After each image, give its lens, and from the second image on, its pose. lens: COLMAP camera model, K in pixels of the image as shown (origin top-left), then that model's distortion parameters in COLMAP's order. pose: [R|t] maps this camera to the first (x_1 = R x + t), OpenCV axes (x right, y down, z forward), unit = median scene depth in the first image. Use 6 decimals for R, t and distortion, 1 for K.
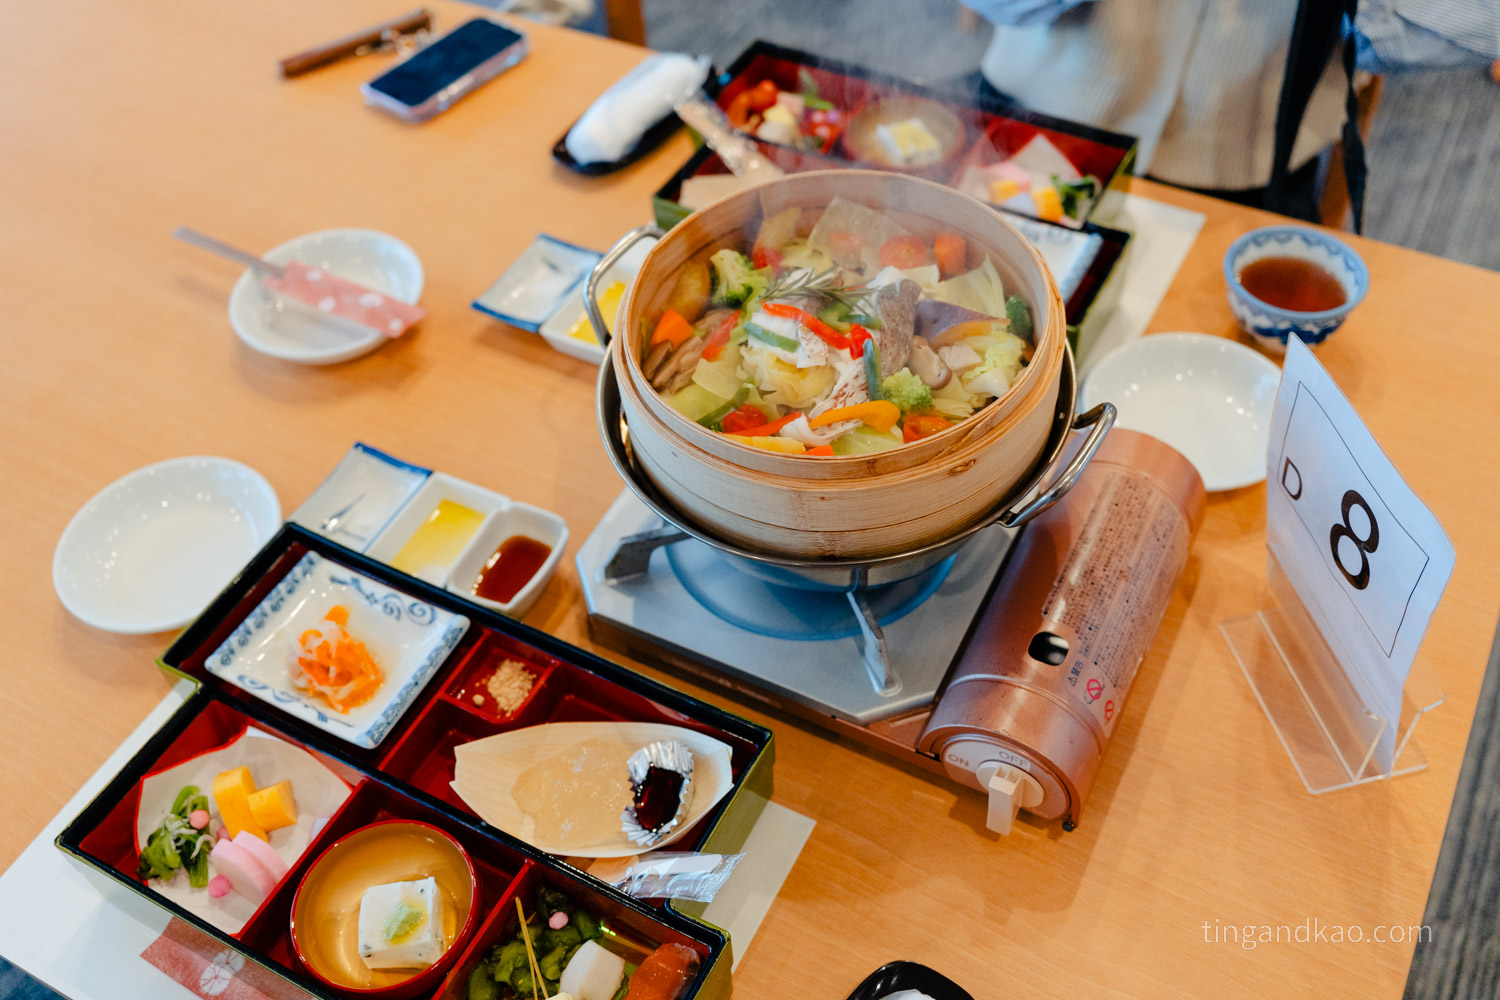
lens RADIAL K [[1488.7, 0, 750.0], [0, 1488.7, 500.0], [0, 0, 1]] dist [-0.005326, -0.012862]
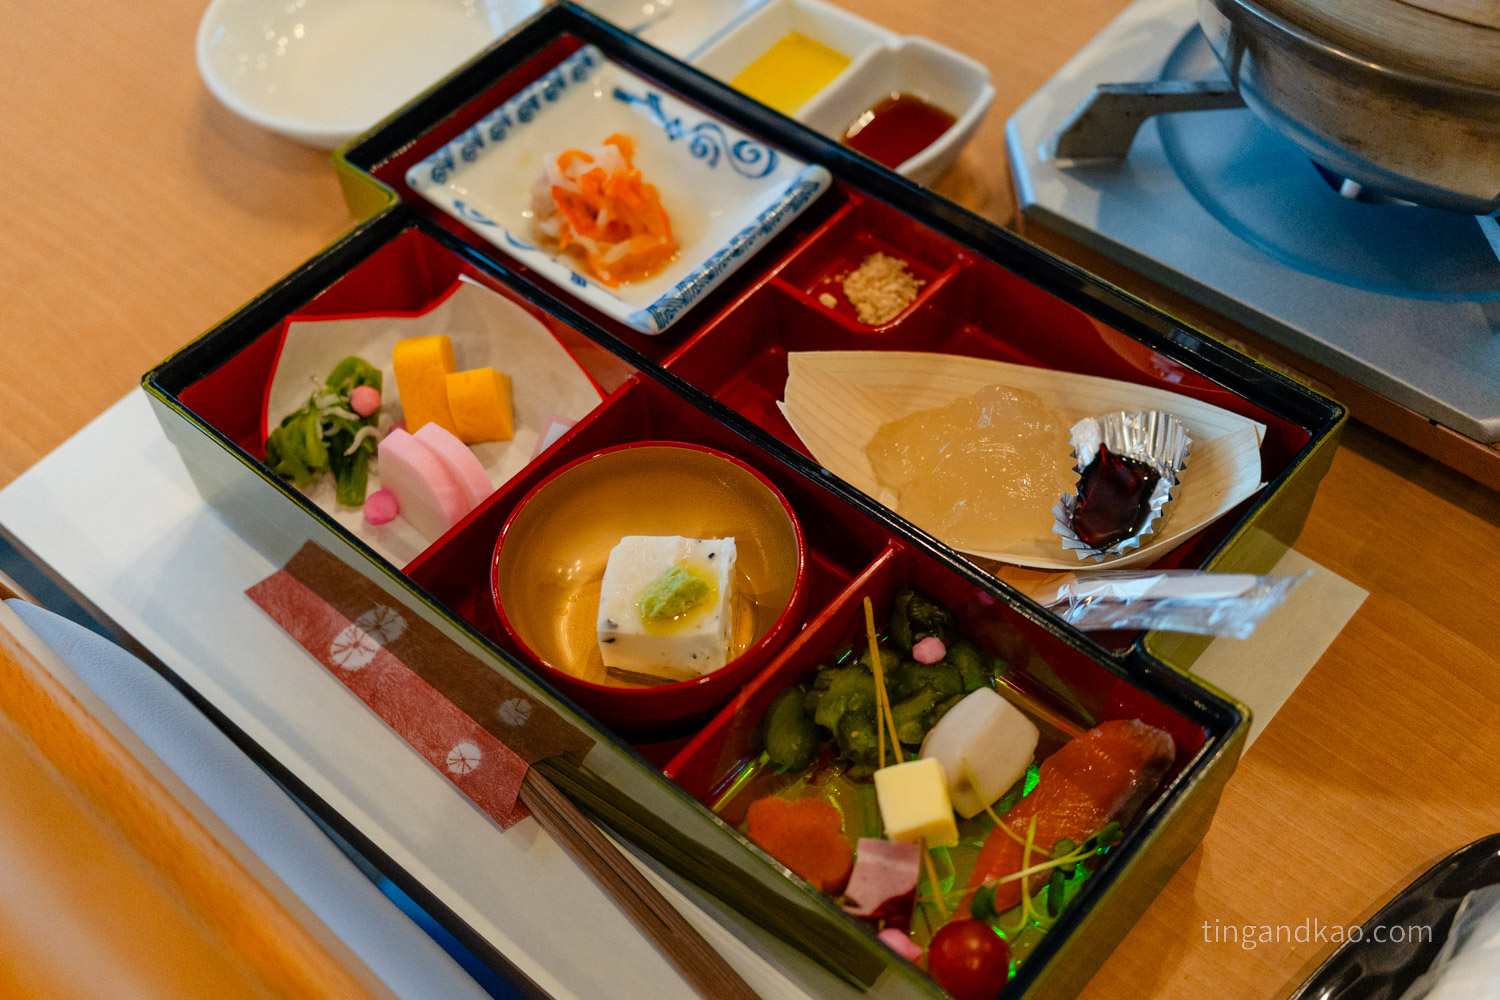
lens RADIAL K [[1898.0, 0, 750.0], [0, 1898.0, 500.0], [0, 0, 1]] dist [-0.006186, -0.053496]
pose [[0.974259, 0.175544, -0.141433, -0.093659], [-0.163381, 0.982119, 0.093538, 0.152515], [0.155324, -0.068023, 0.985519, 0.238978]]
